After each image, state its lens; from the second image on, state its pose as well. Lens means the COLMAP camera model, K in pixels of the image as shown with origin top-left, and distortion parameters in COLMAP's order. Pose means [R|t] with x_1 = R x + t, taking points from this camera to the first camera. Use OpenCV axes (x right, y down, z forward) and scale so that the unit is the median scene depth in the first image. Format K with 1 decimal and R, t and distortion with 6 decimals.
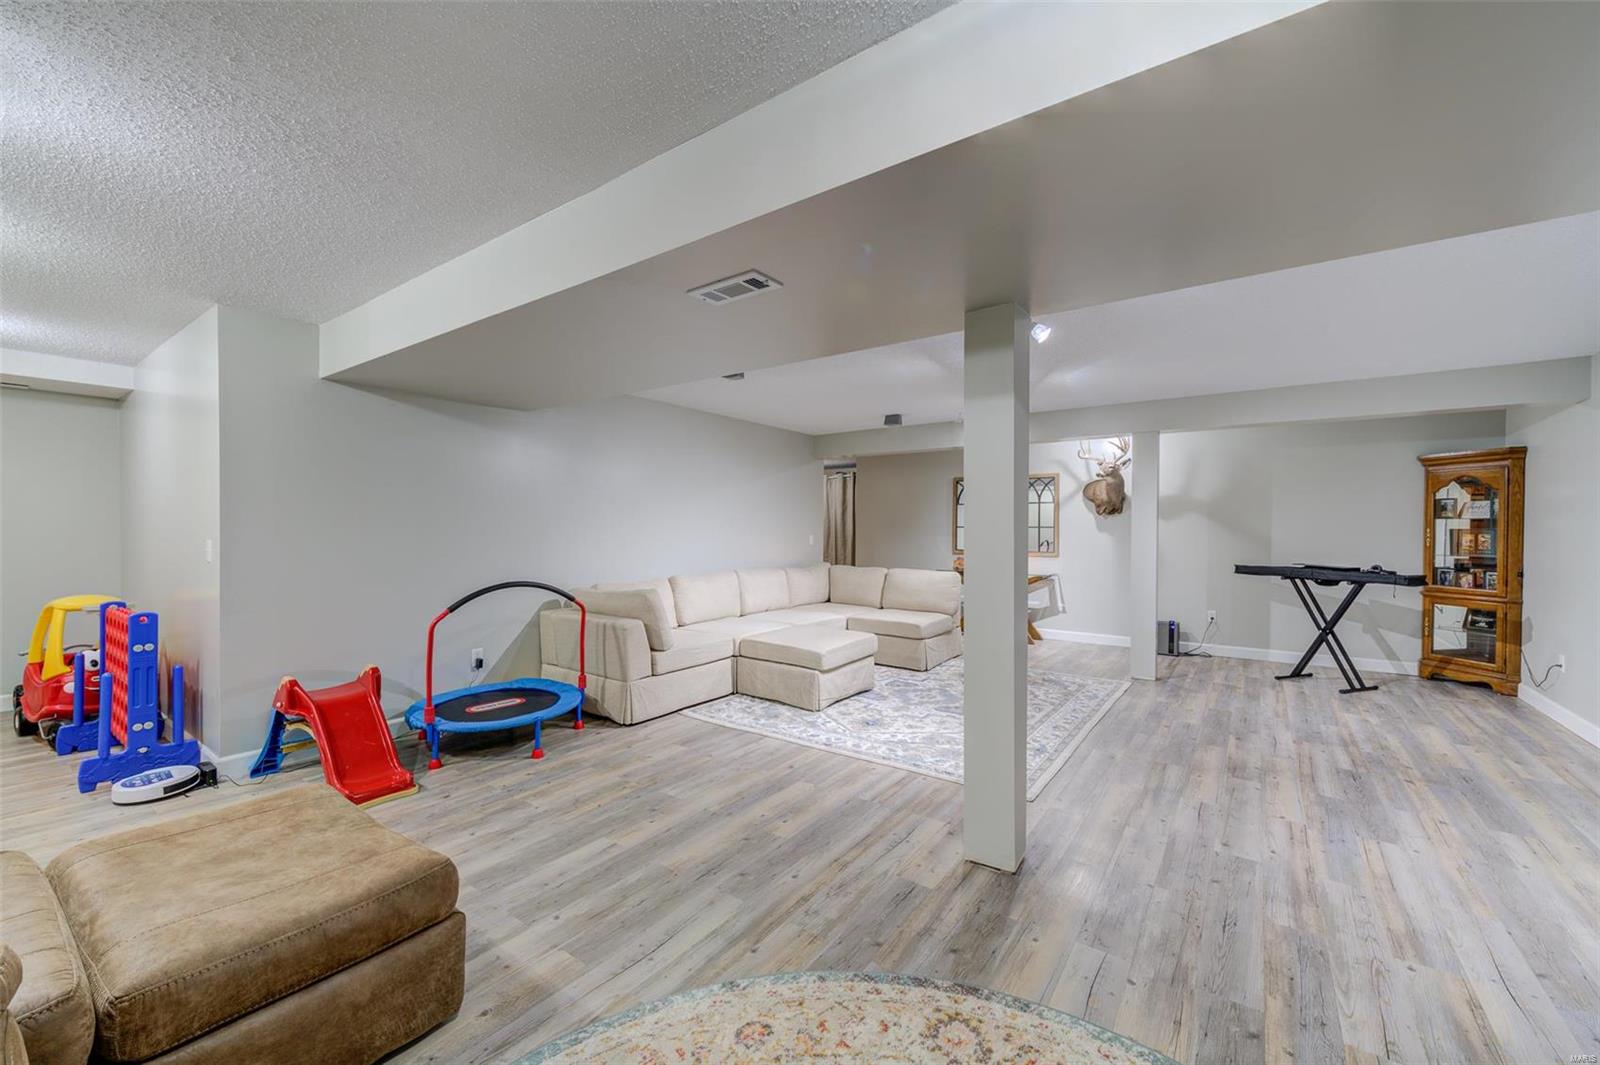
lens RADIAL K [[632.8, 0, 815.6], [0, 632.8, 533.3], [0, 0, 1]] dist [0.004983, -0.000303]
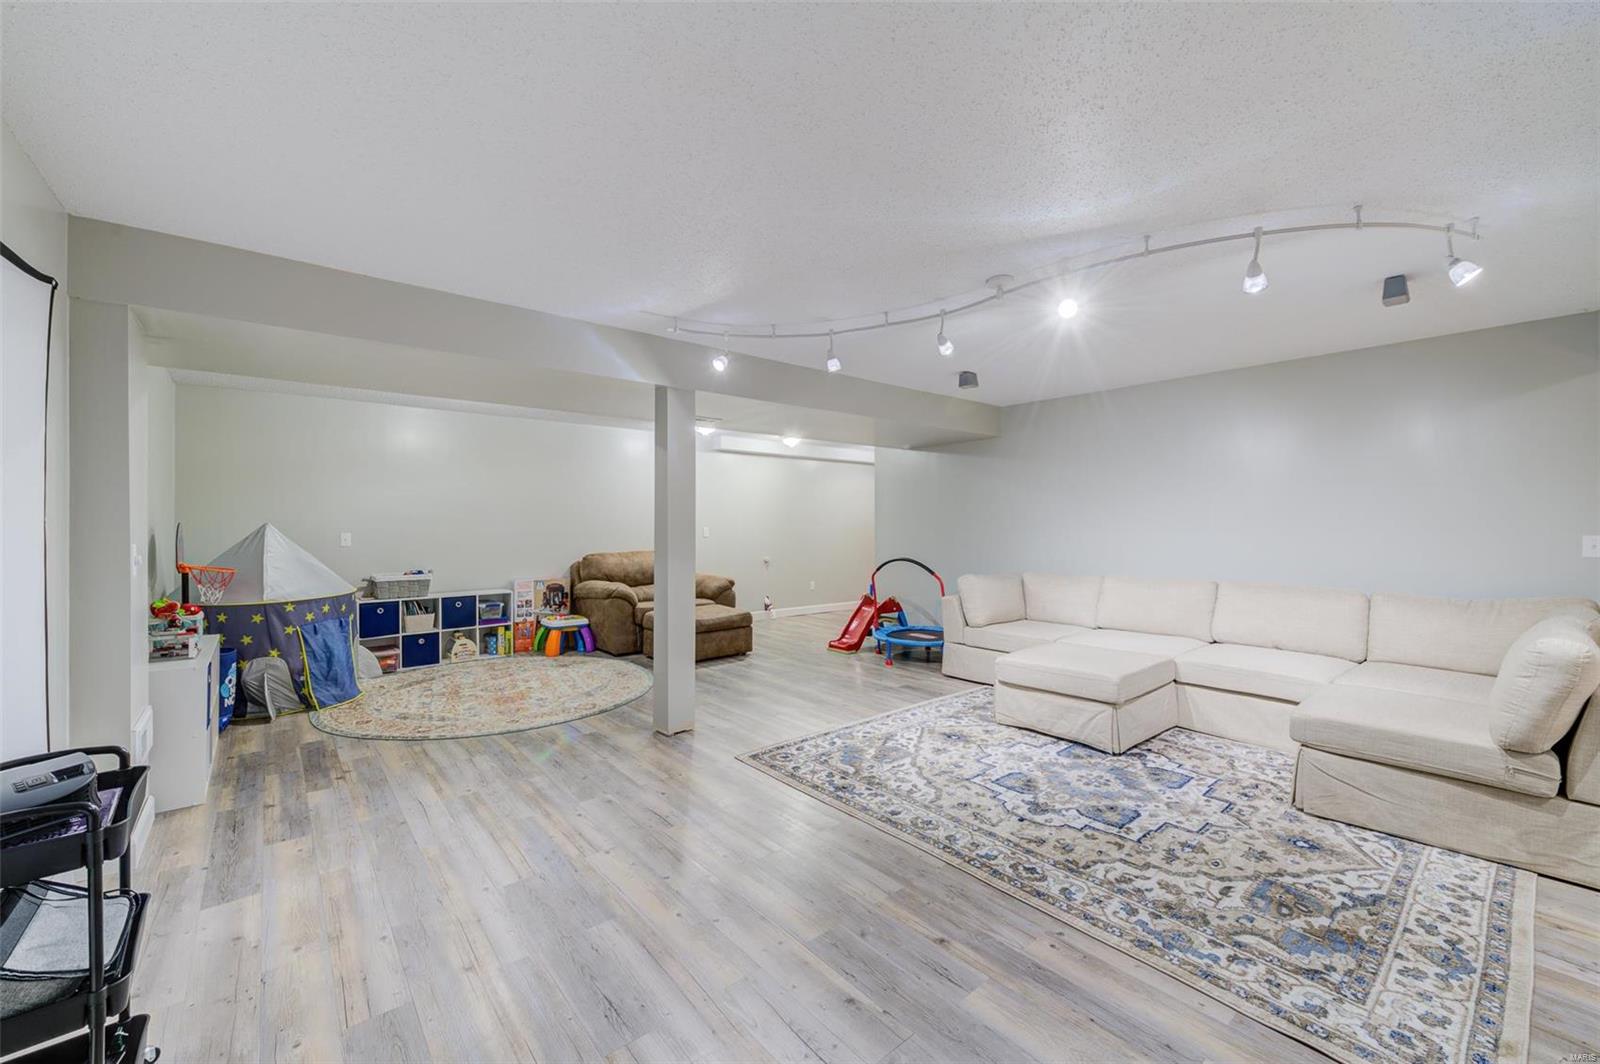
lens RADIAL K [[652.2, 0, 798.1], [0, 652.2, 516.5], [0, 0, 1]] dist [0.004053, 0.000009]
pose [[-0.273089, -0.016642, -0.961845, 1.047682], [-0.007294, 0.999857, -0.015229, -0.004586], [0.961961, 0.002856, -0.273172, 1.019757]]
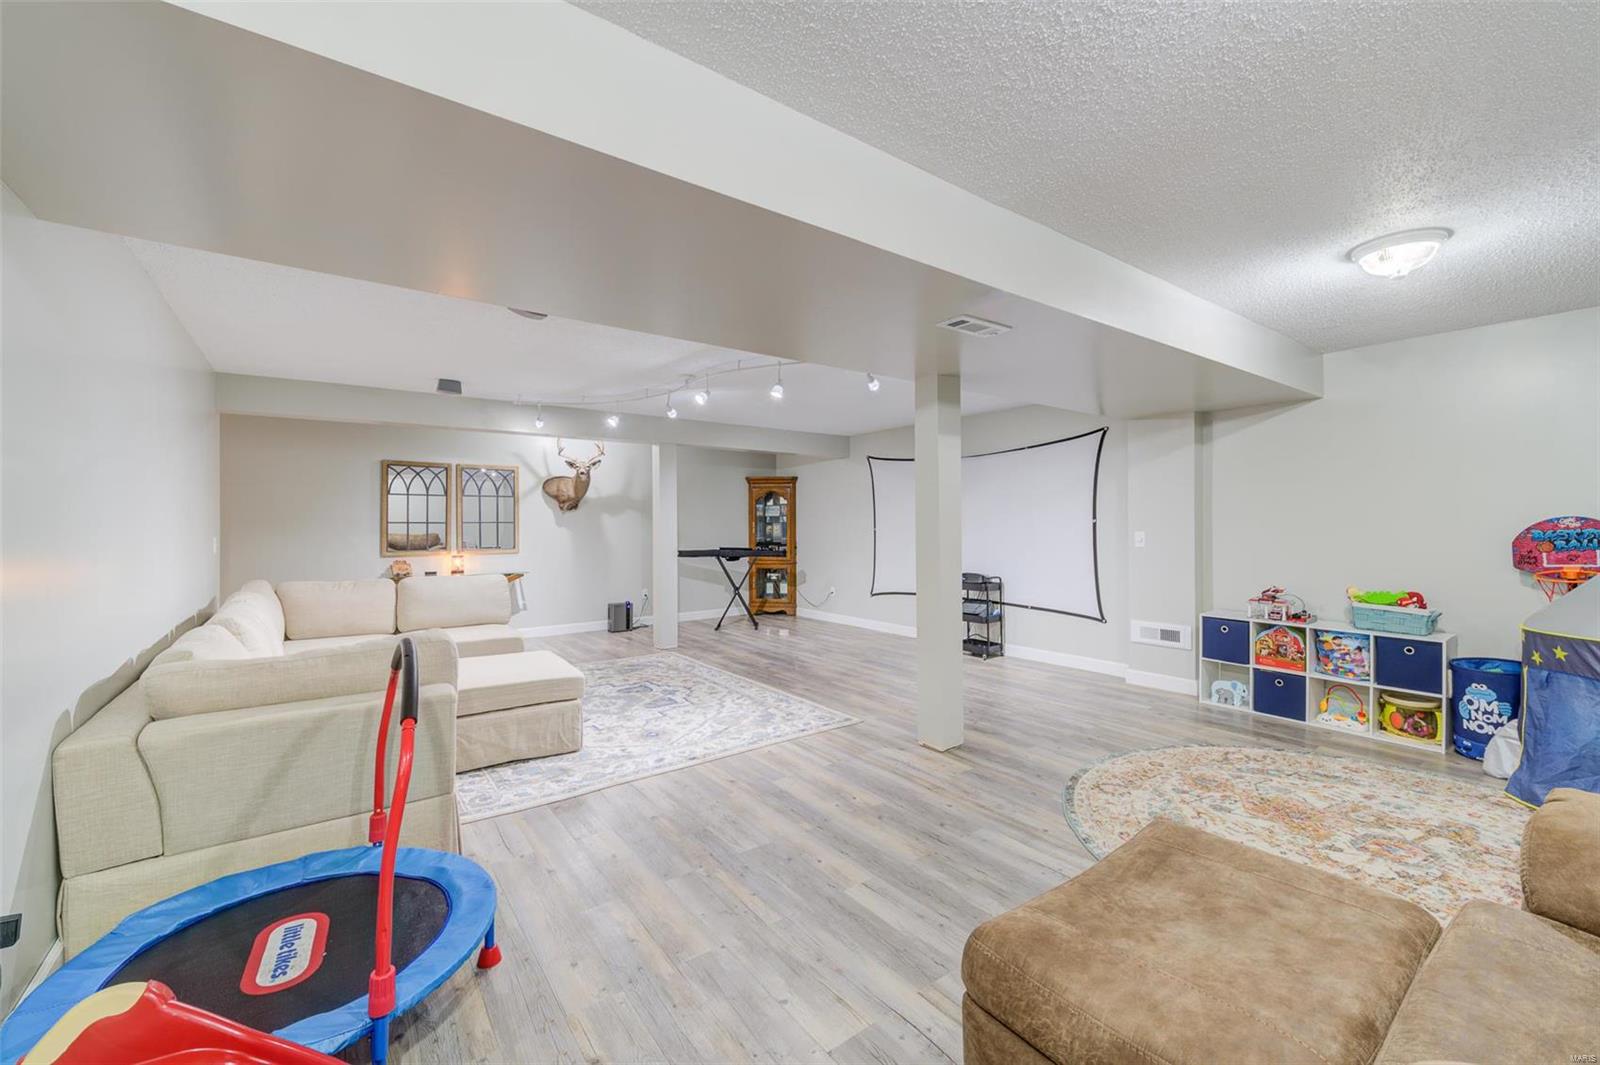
lens RADIAL K [[632.8, 0, 815.6], [0, 632.8, 533.3], [0, 0, 1]] dist [0.004983, -0.000303]
pose [[0.308363, -0.021730, 0.951021, -0.701249], [0.013741, 0.999737, 0.018387, -0.008563], [-0.951170, 0.007398, 0.308580, 0.474843]]
